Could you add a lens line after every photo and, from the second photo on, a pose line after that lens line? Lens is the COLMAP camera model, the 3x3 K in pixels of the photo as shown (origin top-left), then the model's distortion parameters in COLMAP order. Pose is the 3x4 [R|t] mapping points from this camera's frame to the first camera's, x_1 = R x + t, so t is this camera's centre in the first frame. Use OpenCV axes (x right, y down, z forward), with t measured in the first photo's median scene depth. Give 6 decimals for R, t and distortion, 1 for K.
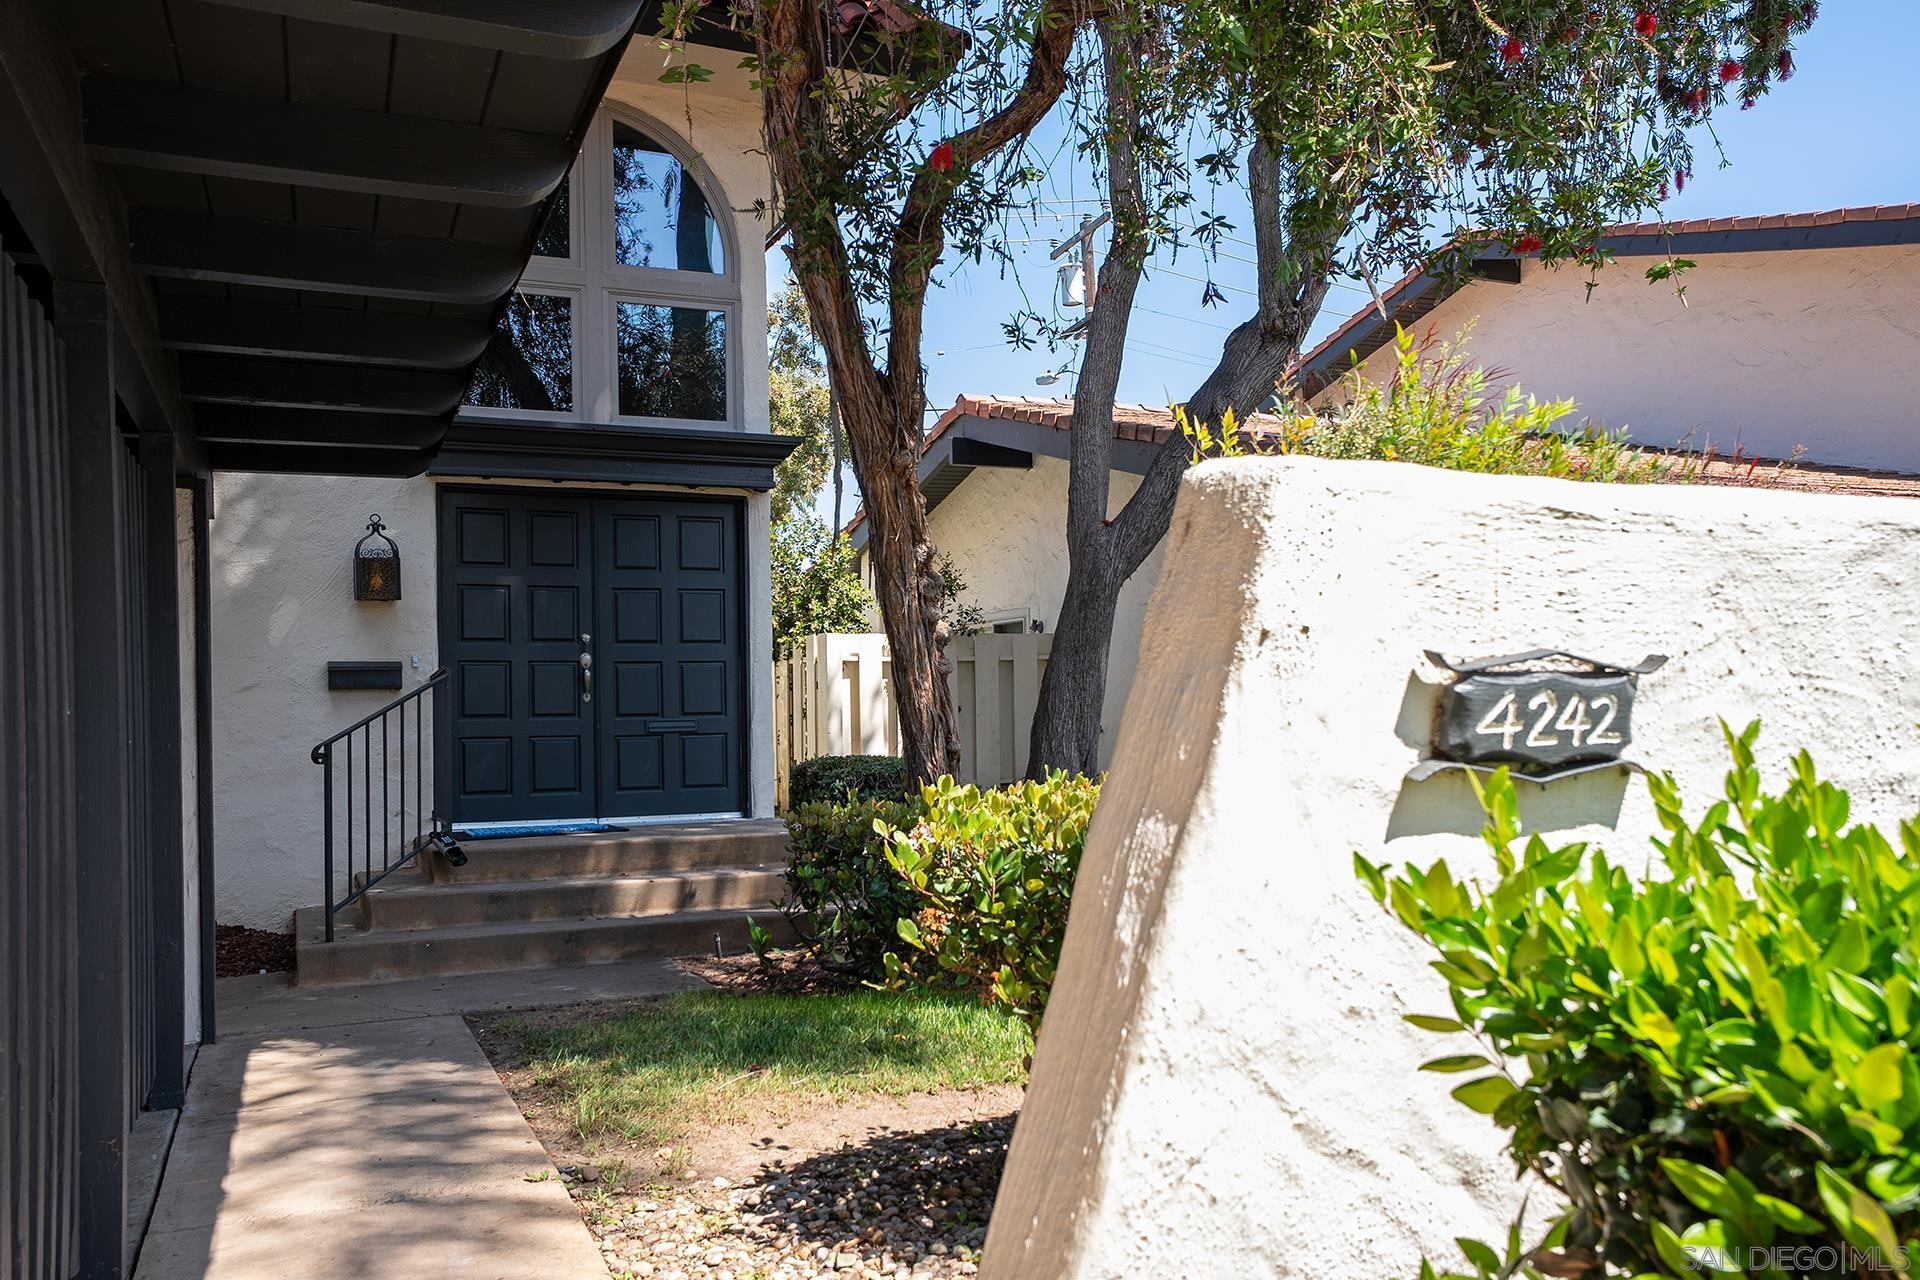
lens RADIAL K [[1537.0, 0, 966.1], [0, 1537.0, 695.2], [0, 0, 1]] dist [0.003957, 0.006327]
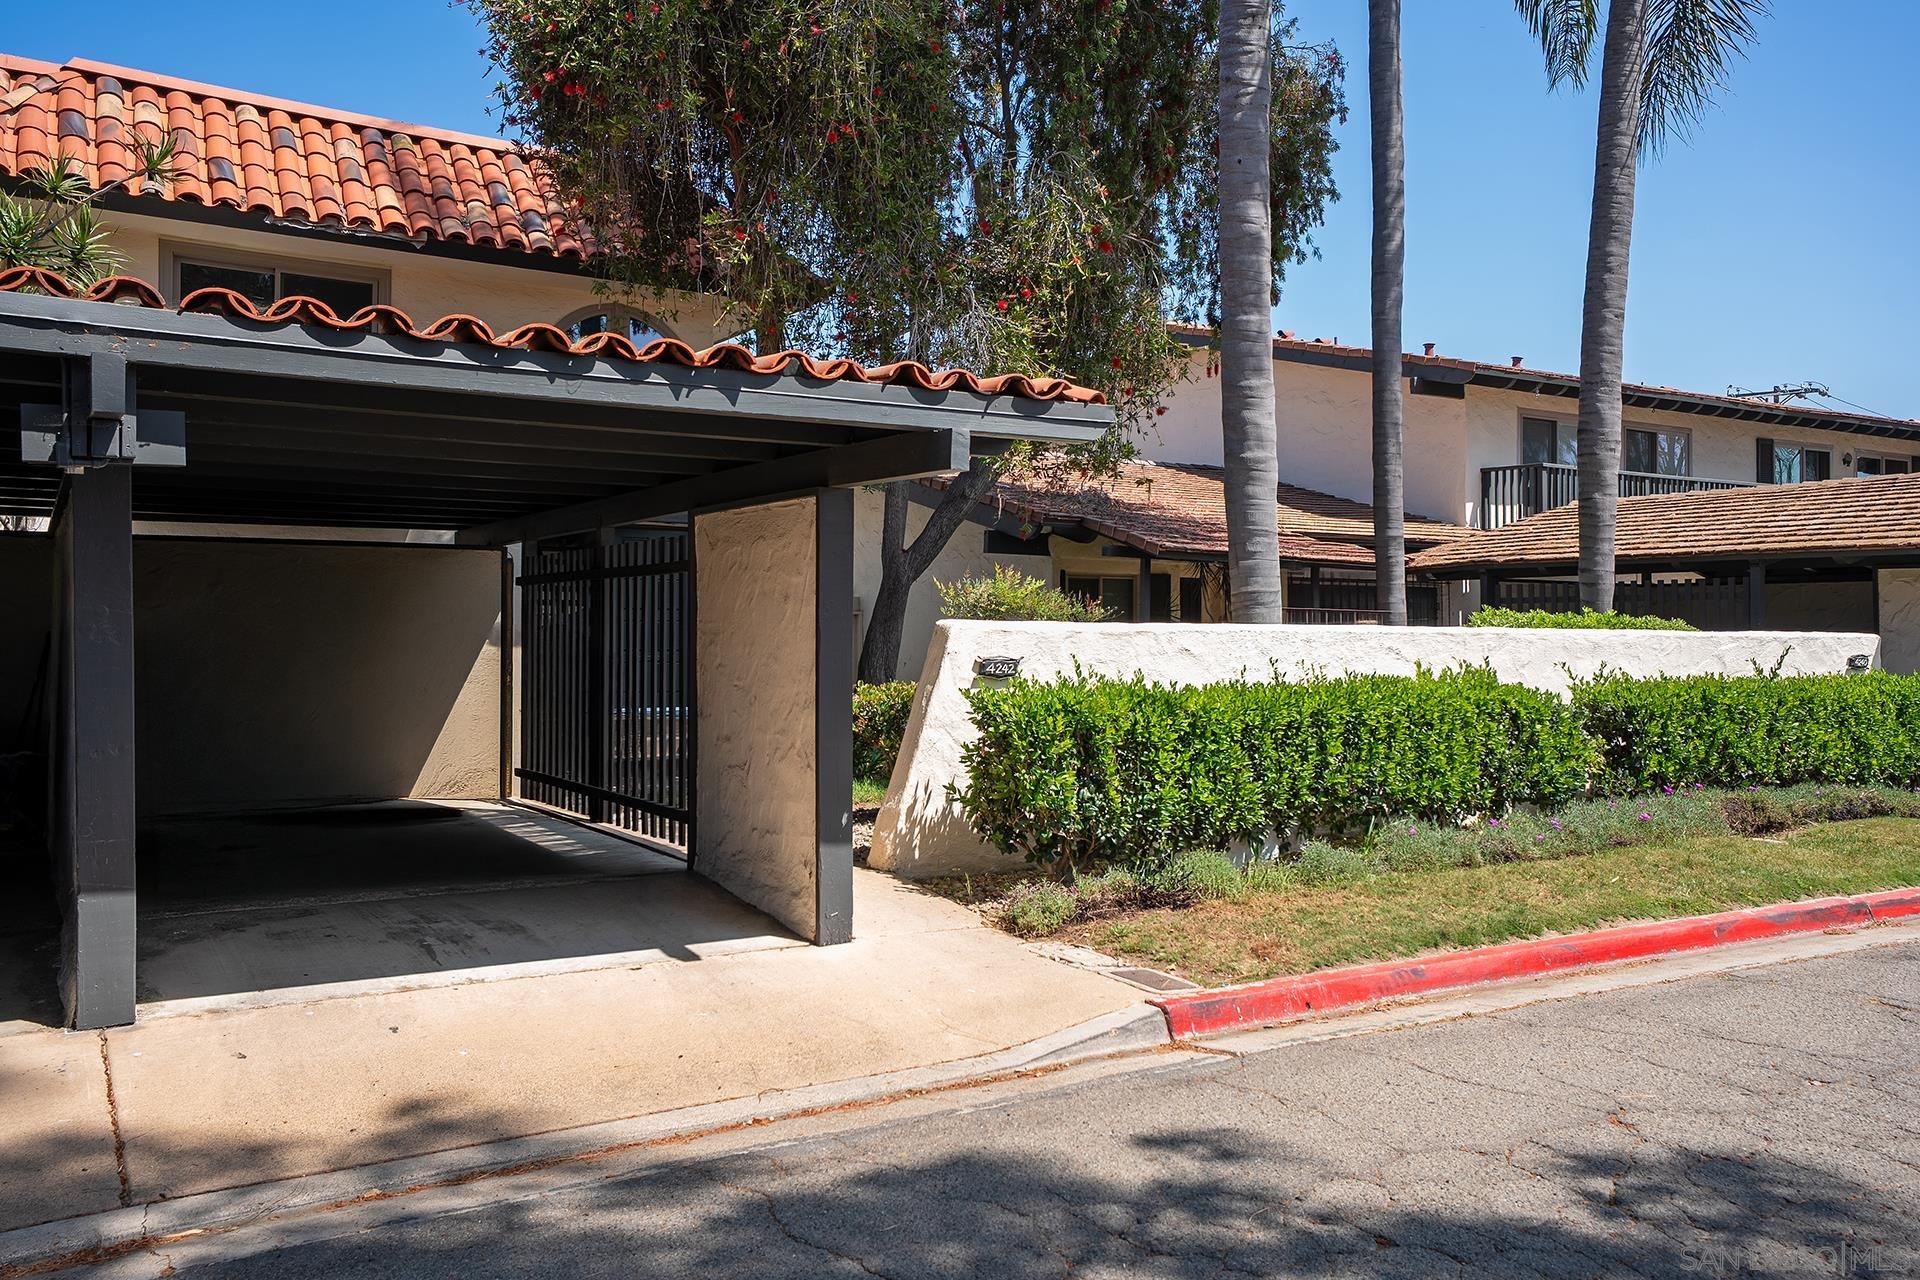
lens RADIAL K [[1537.0, 0, 966.1], [0, 1537.0, 695.2], [0, 0, 1]] dist [0.003957, 0.006327]
pose [[0.988444, 0.022789, 0.149864, -0.131525], [-0.029754, 0.998571, 0.044400, -0.030057], [-0.148638, -0.048346, 0.987709, -1.028265]]
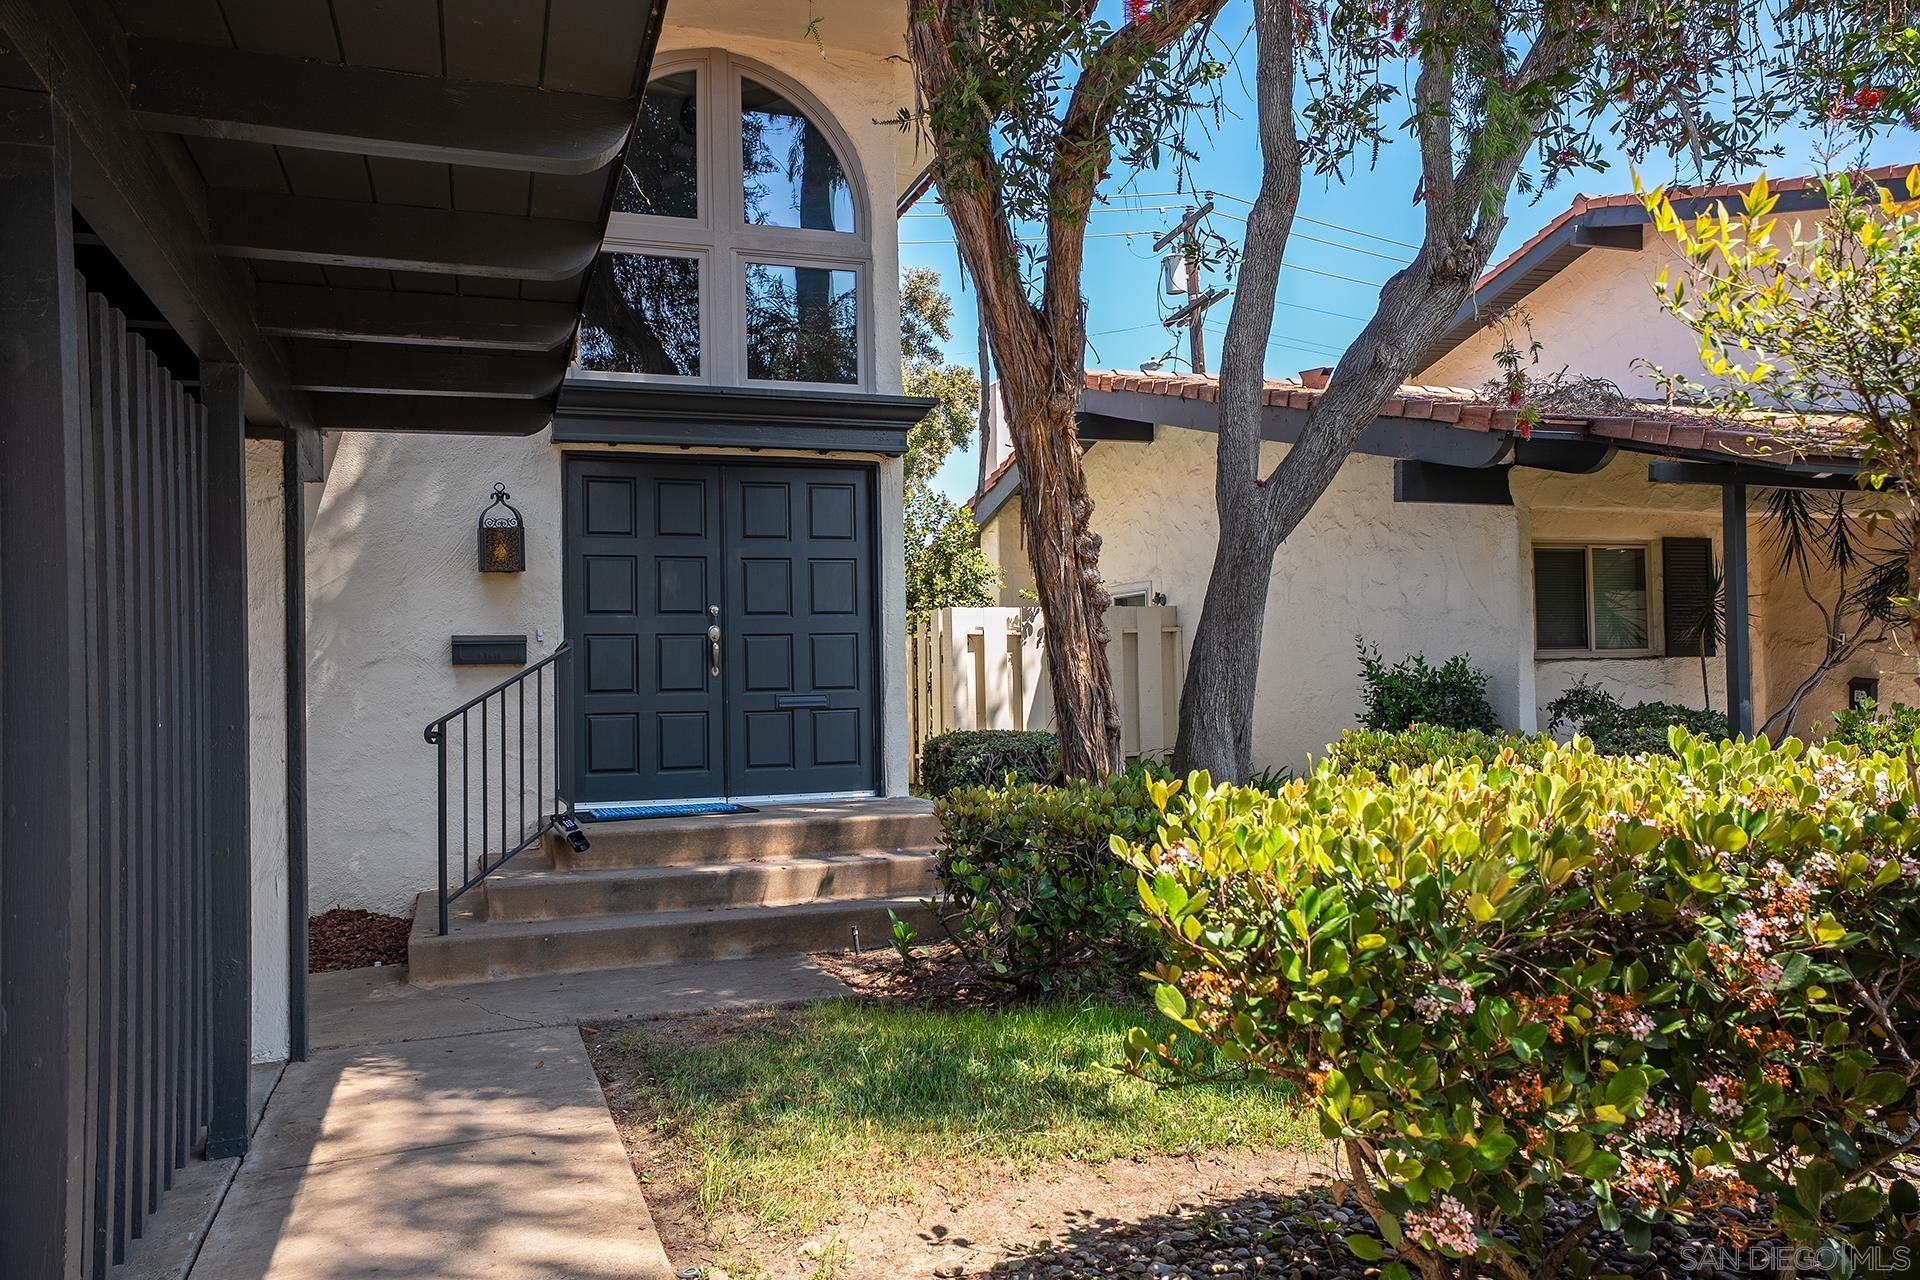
lens RADIAL K [[1425.9, 0, 960.0], [0, 1425.9, 640.0], [0, 0, 1]] dist [-0.004751, -0.001456]
pose [[0.997295, -0.007071, -0.073162, -0.035292], [0.005527, 0.999758, -0.021289, 0.001926], [0.073295, 0.020827, 0.997093, 0.149080]]
